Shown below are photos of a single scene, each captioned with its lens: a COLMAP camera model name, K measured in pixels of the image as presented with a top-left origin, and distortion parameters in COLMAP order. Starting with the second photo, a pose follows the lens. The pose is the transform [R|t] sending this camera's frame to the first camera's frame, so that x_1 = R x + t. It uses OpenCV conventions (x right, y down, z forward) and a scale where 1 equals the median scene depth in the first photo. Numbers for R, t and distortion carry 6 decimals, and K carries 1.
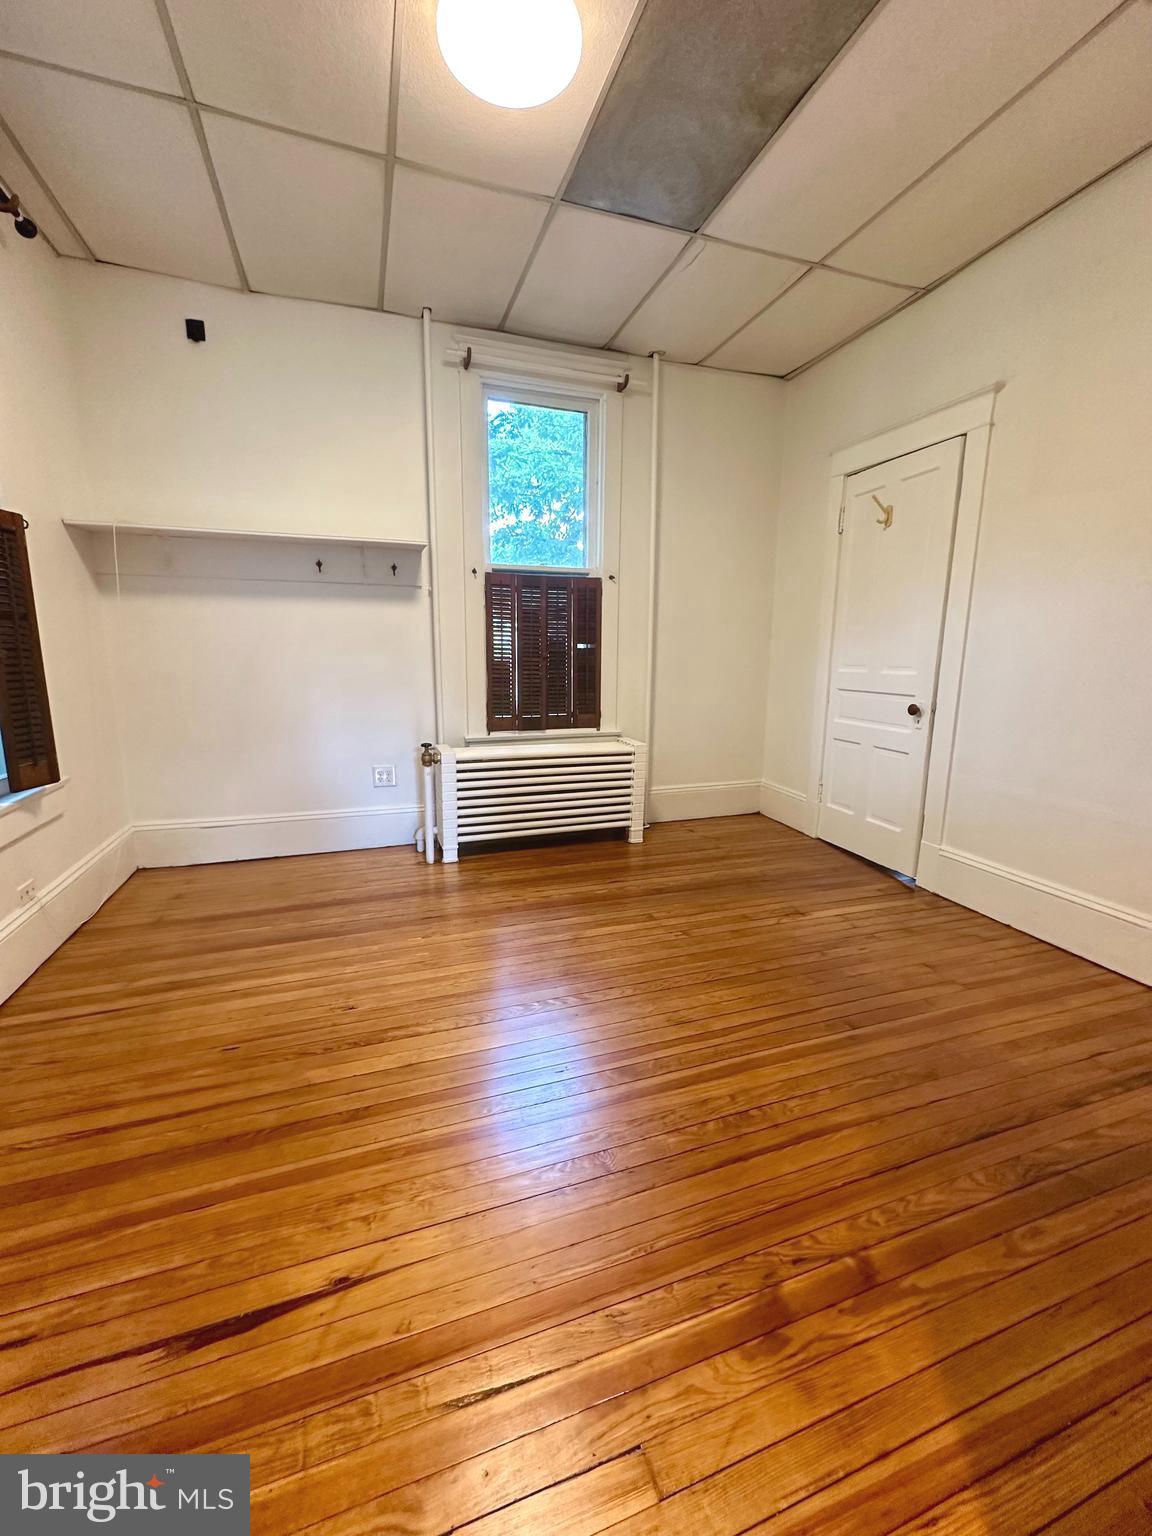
lens RADIAL K [[614.7, 0, 573.3], [0, 614.7, 766.1], [0, 0, 1]] dist [-0.002125, 0.000743]
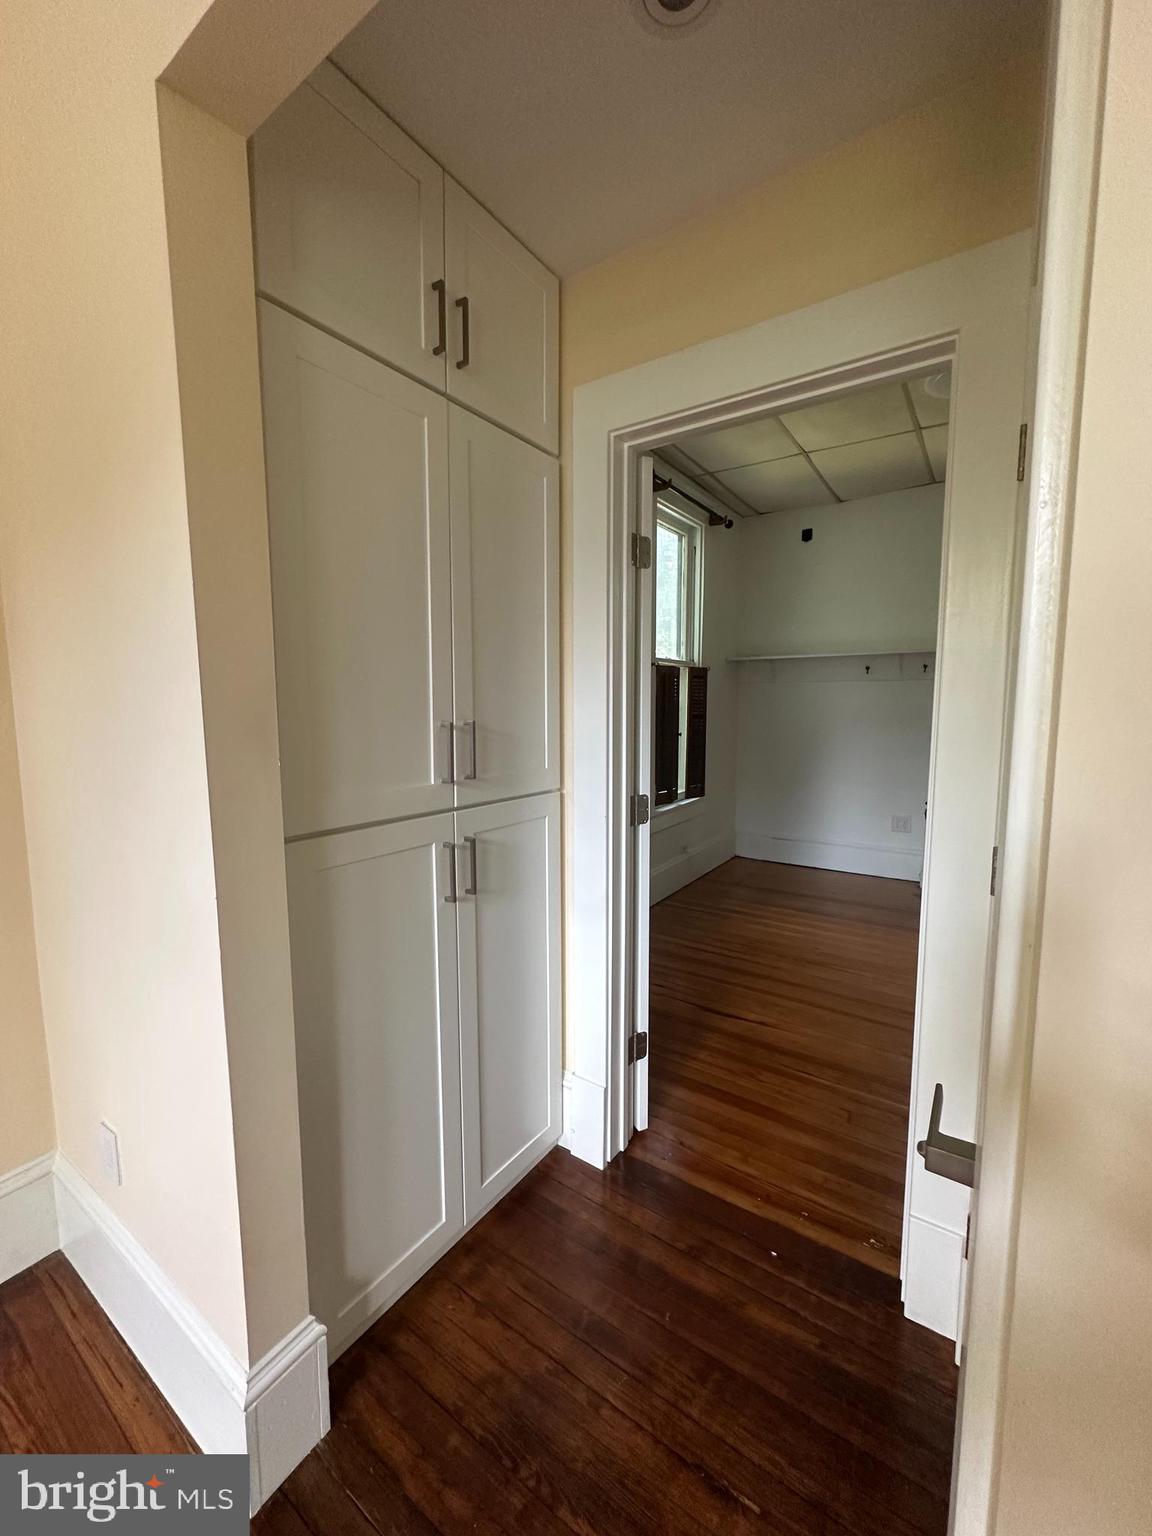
lens RADIAL K [[614.7, 0, 573.3], [0, 614.7, 766.1], [0, 0, 1]] dist [-0.002125, 0.000743]
pose [[0.590909, 0.069032, -0.803779, 0.589631], [-0.137499, 0.990372, -0.016027, 0.018990], [0.794934, 0.119990, 0.594711, -0.622549]]
